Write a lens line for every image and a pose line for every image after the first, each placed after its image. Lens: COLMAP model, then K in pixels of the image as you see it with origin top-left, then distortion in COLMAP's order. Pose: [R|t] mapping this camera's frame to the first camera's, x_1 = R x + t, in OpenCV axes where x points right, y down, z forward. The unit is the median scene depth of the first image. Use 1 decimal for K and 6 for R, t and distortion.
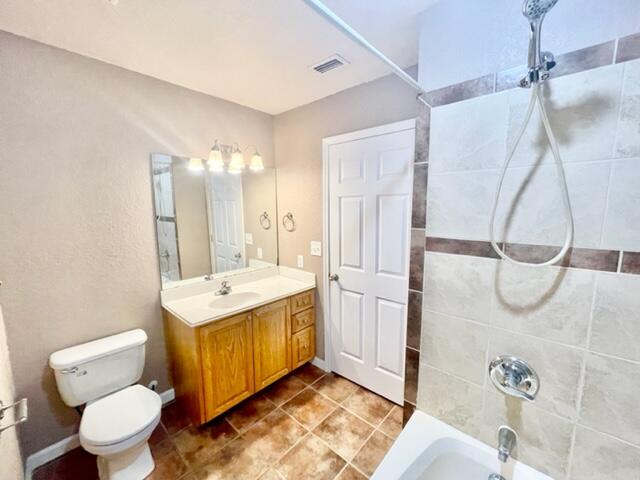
lens RADIAL K [[258.6, 0, 310.1], [0, 258.6, 239.8], [0, 0, 1]] dist [-0.006069, 0.001472]
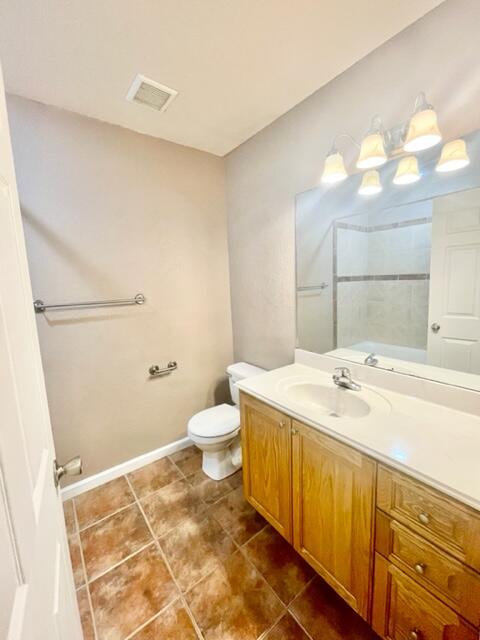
lens RADIAL K [[258.6, 0, 239.8], [0, 258.6, 319.3], [0, 0, 1]] dist [-0.006069, 0.001472]
pose [[-0.142440, 0.155614, -0.977494, 0.320767], [-0.084532, 0.982043, 0.168656, -0.040677], [0.986187, 0.106653, -0.126728, 0.872141]]
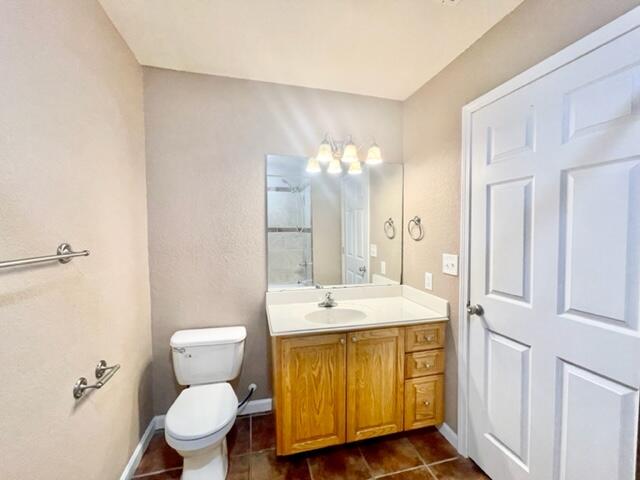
lens RADIAL K [[258.6, 0, 318.5], [0, 258.6, 240.5], [0, 0, 1]] dist [-0.006069, 0.001472]
pose [[0.848012, 0.032466, -0.528982, 0.100890], [-0.076130, 0.995233, -0.060961, 0.044858], [0.524481, 0.091966, 0.846441, 0.241710]]
